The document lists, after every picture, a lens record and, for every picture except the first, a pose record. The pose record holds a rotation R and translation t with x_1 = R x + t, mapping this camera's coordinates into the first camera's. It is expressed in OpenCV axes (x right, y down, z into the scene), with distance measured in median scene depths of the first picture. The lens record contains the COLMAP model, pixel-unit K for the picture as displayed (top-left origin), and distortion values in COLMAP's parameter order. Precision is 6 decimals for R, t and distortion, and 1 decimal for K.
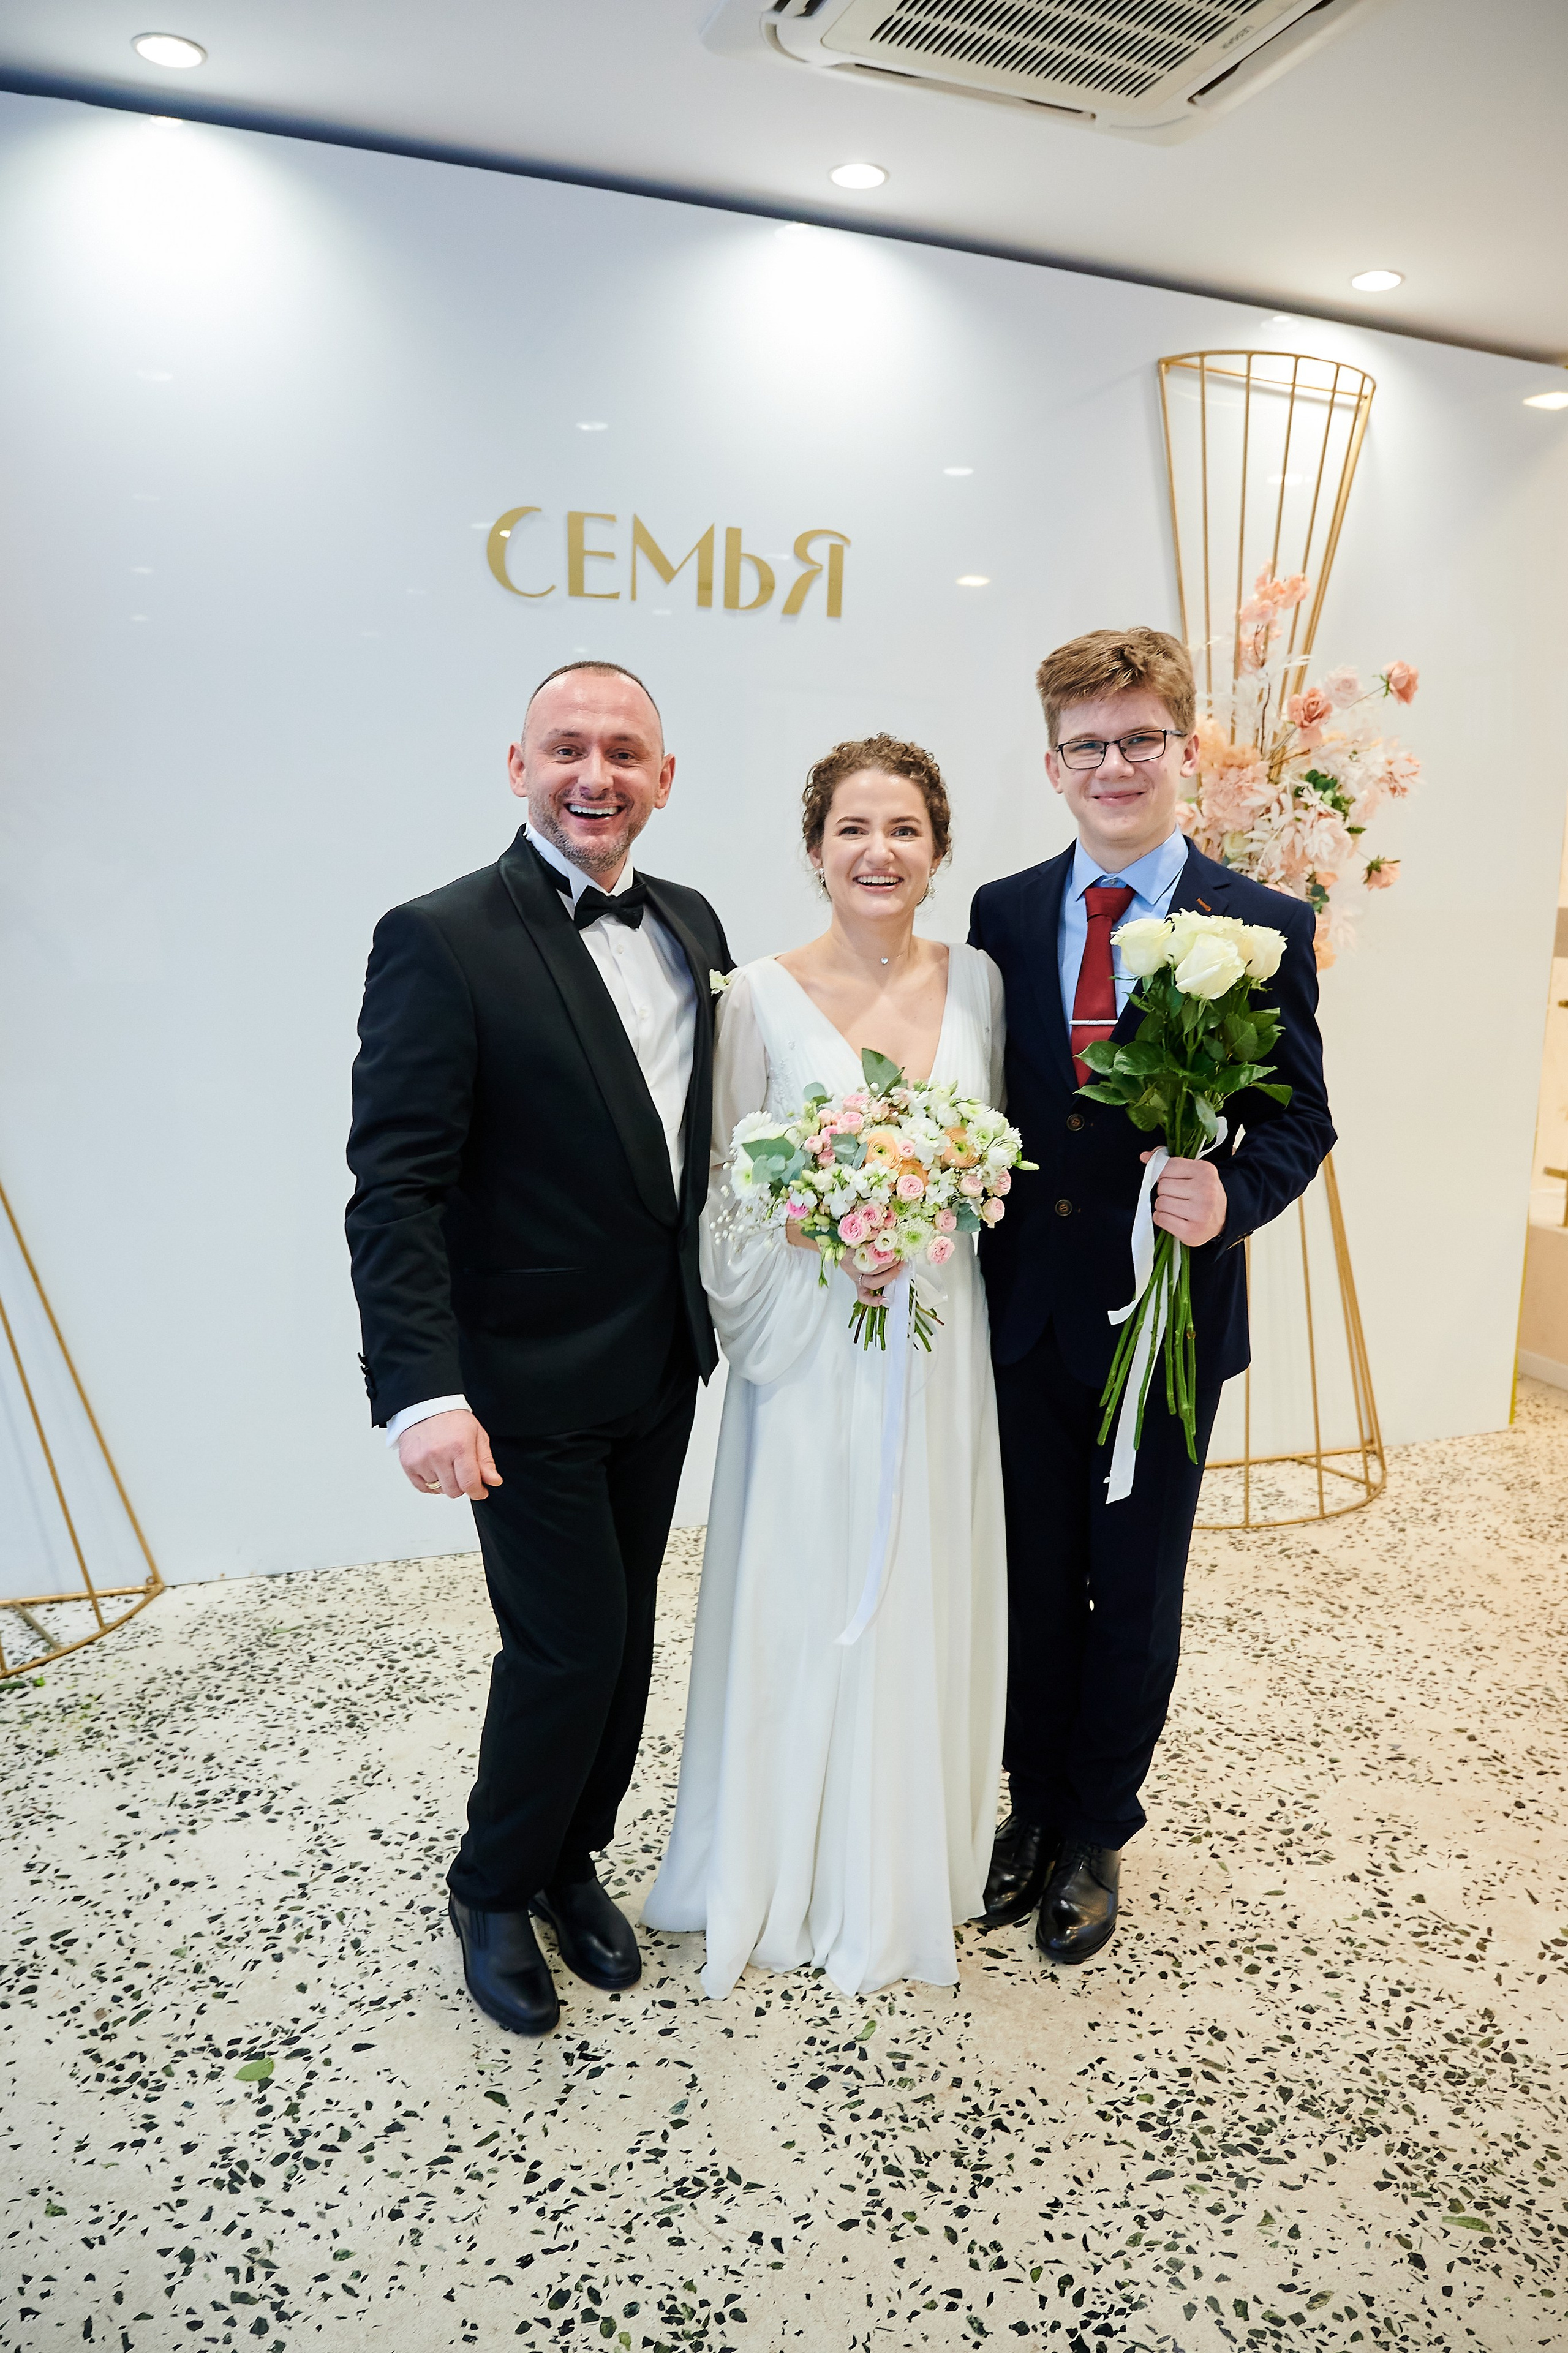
lens RADIAL K [[1720.0, 0, 809.3], [0, 1720.0, 1181.3], [0, 0, 1]] dist [-0.047726, 0.005585]
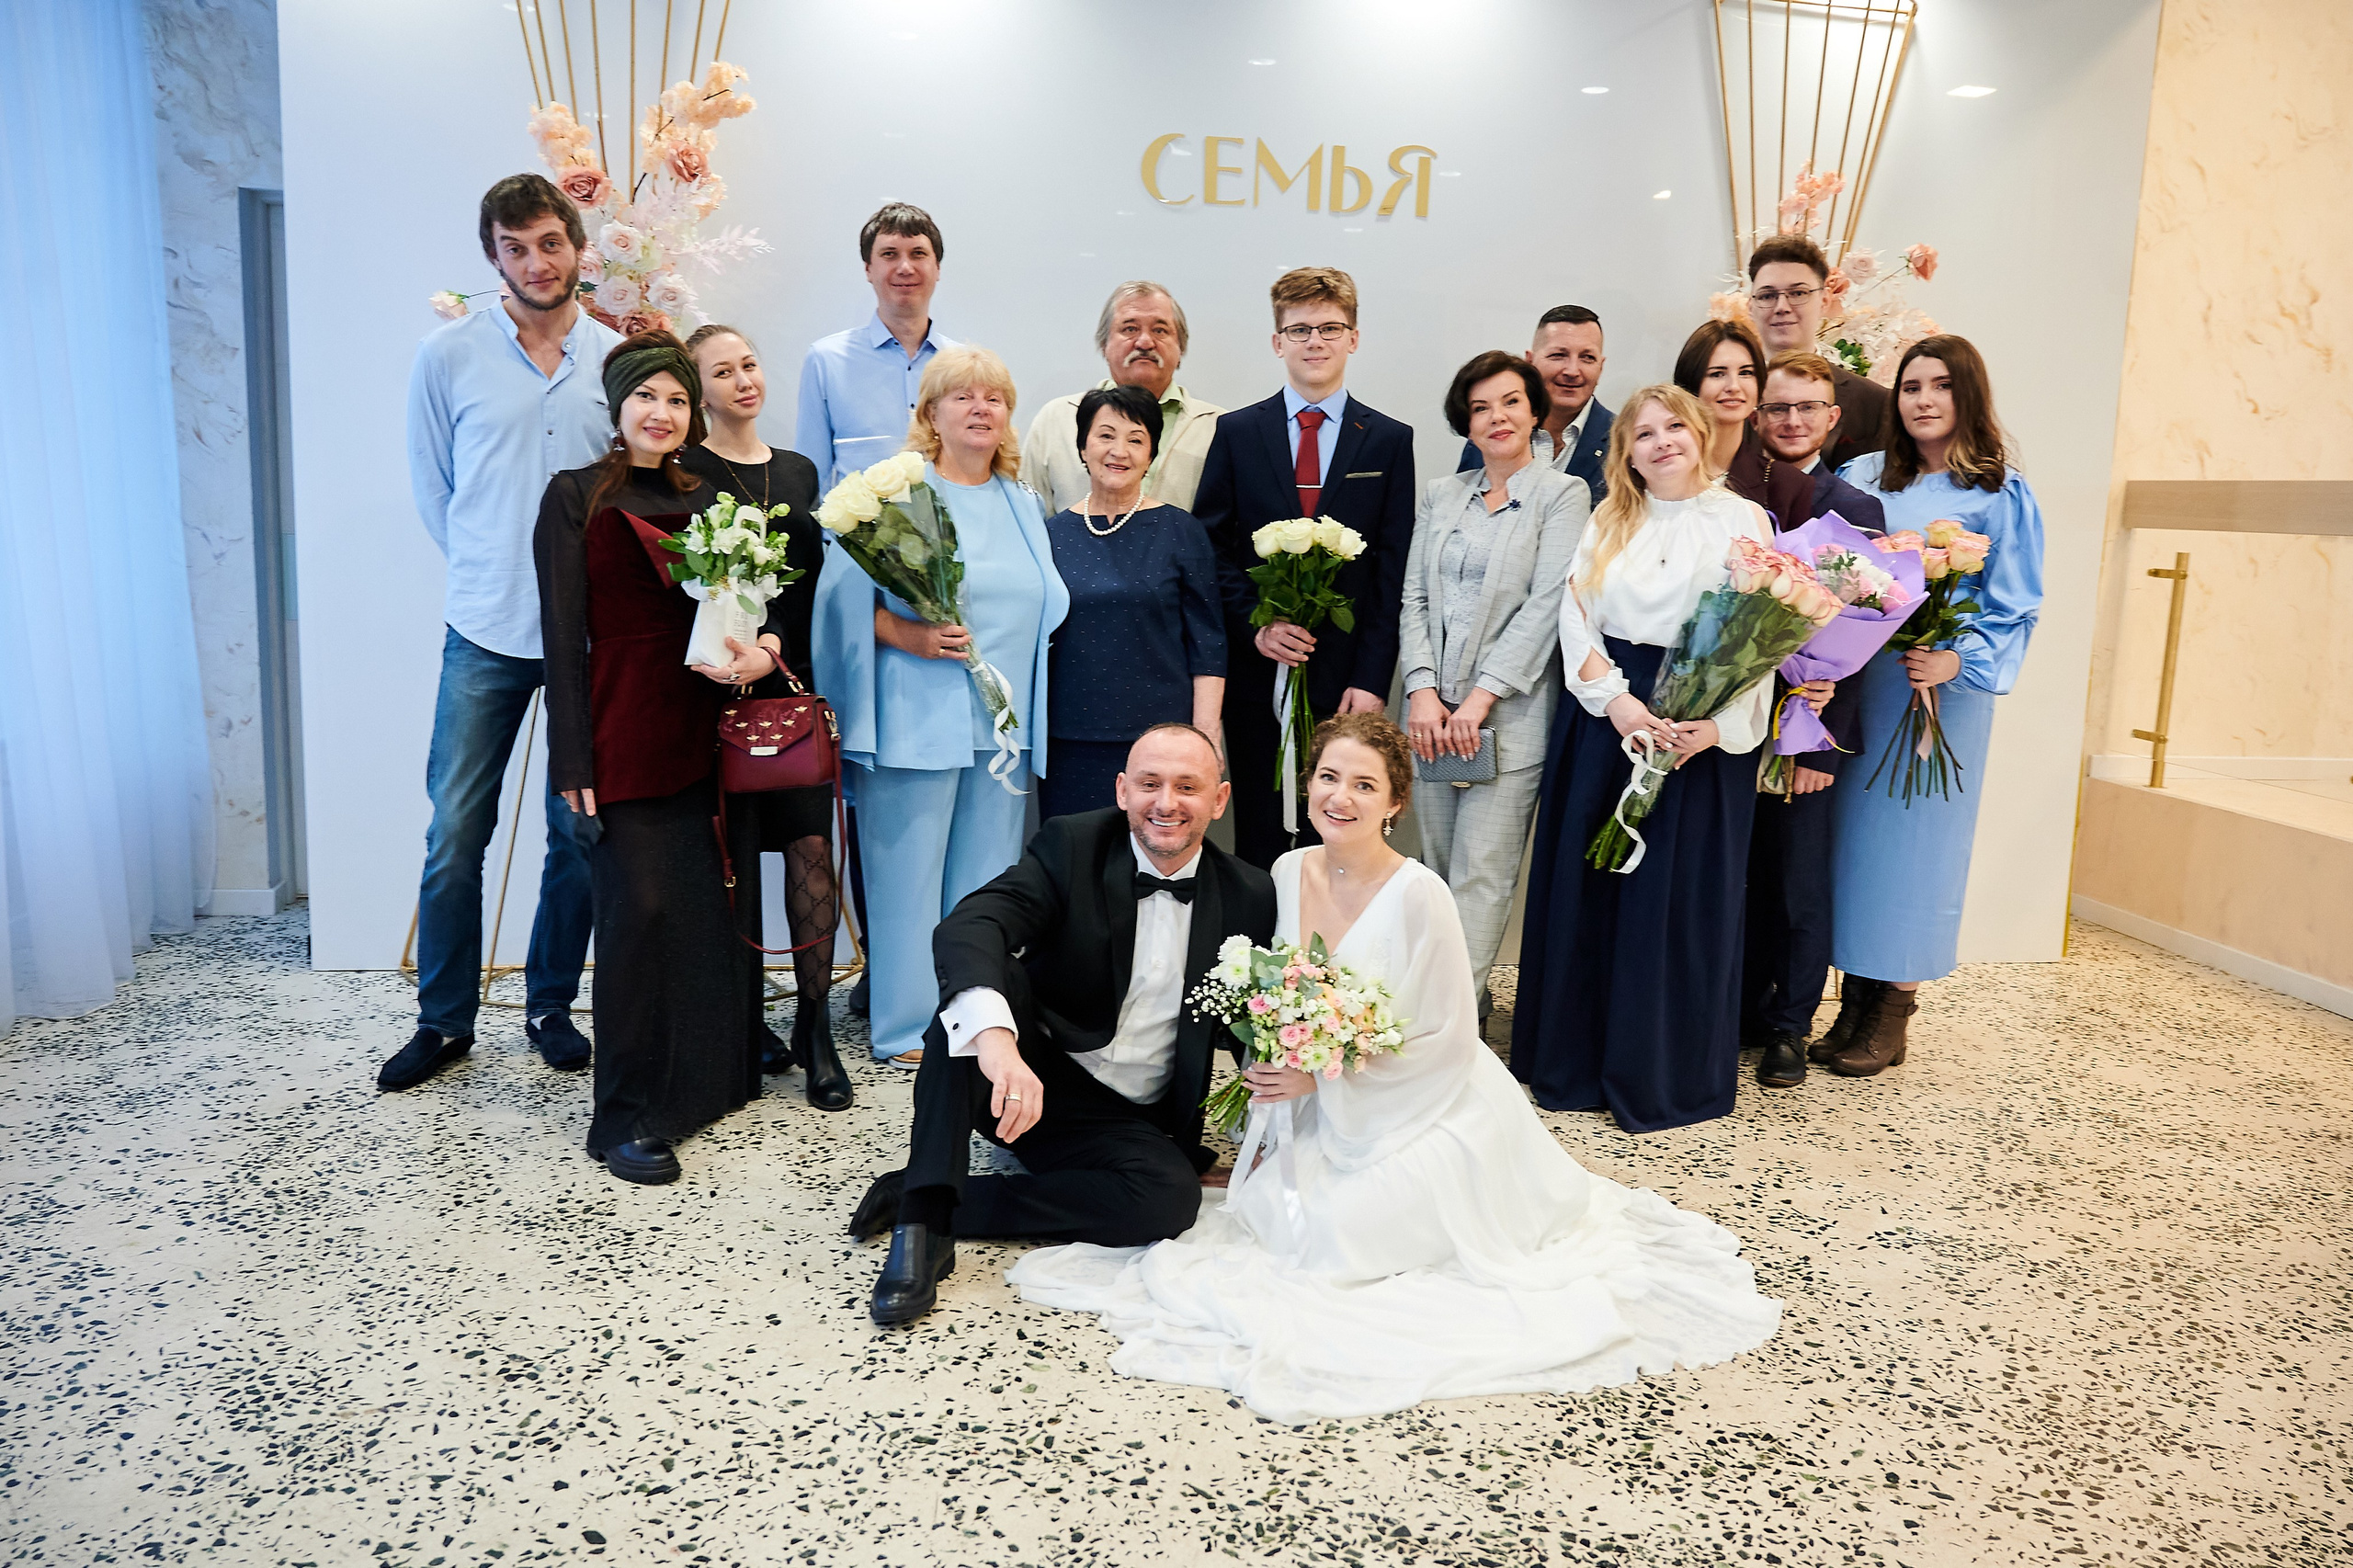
lens RADIAL K [[1837.4, 0, 1176.5], [0, 1837.4, 784.0], [0, 0, 1]] dist [-0.005378, -0.001644]
pose [[0.978405, 0.040063, -0.202778, 0.127066], [-0.046913, 0.998475, -0.029085, 0.123088], [0.201304, 0.037970, 0.978793, -0.309743]]
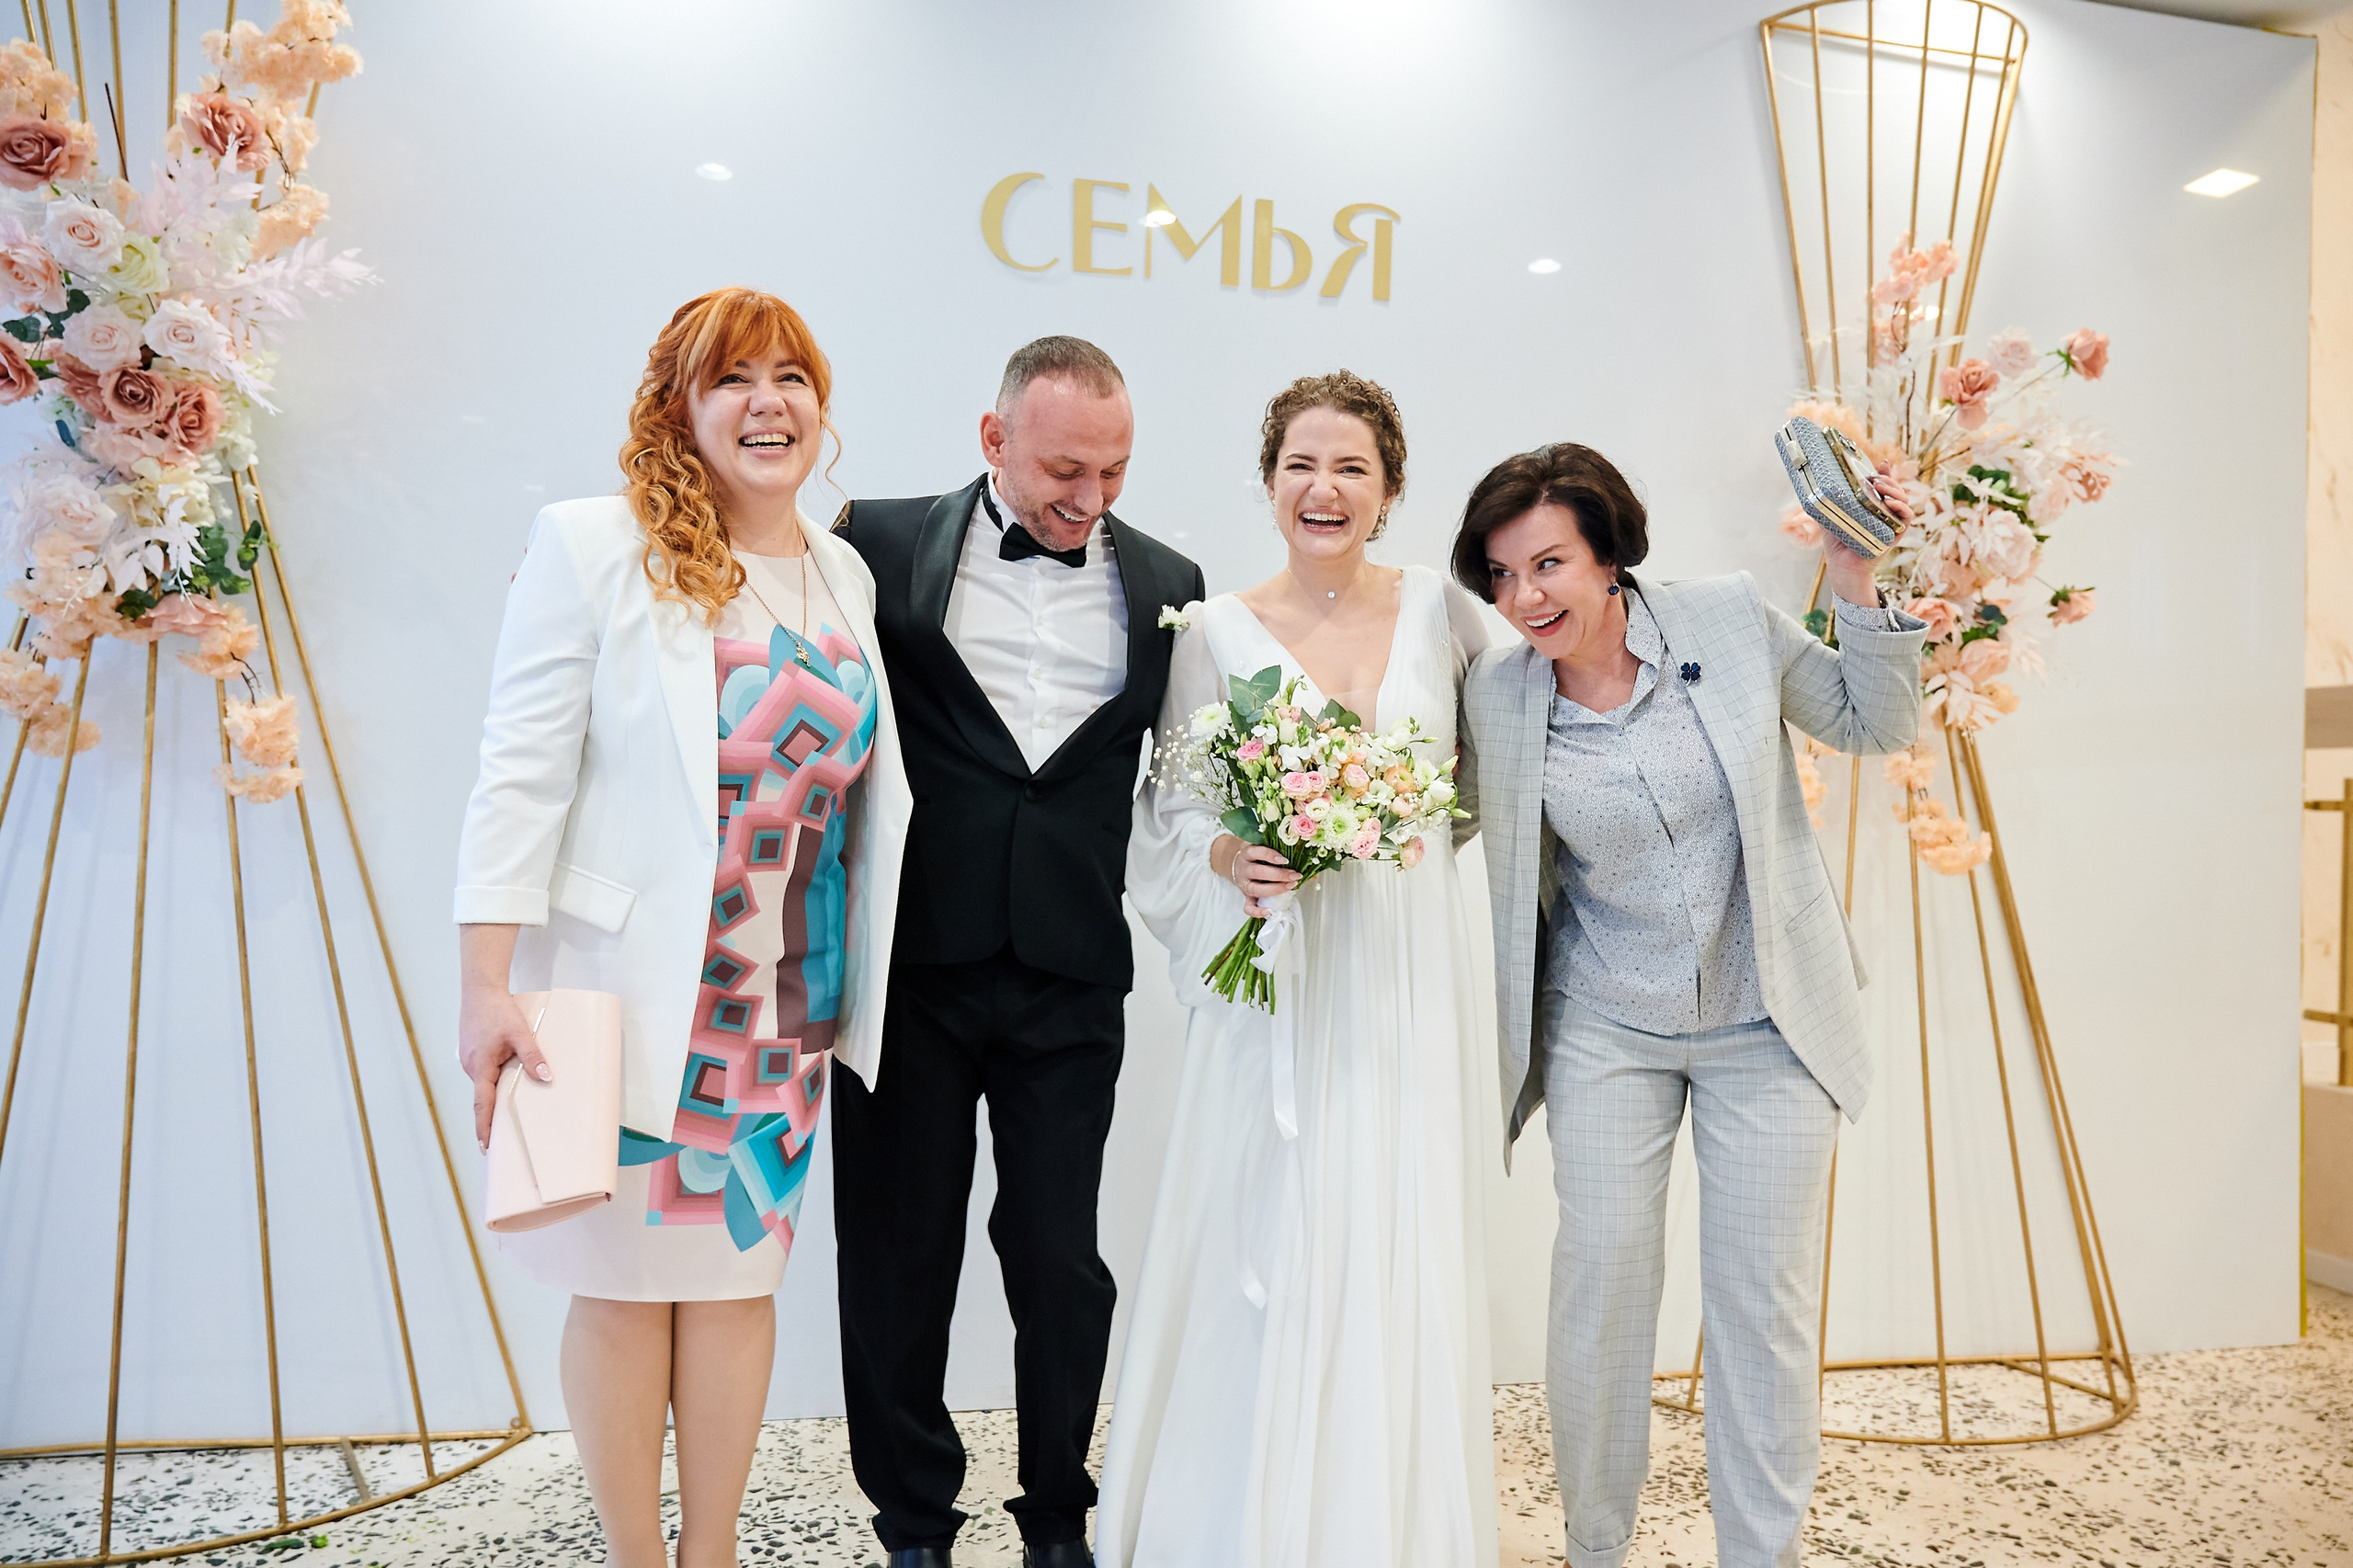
lens RADIAL K [[1639.6, 0, 1176.5], [0, 1639.6, 784.0], [0, 0, 1]] dist [-0.011767, 0.010266]
pose [[0.988101, -0.001656, -0.153801, 0.039647], [-0.029010, 0.979988, -0.196933, 0.078482], [0.151049, 0.199051, 0.968278, 0.229694]]
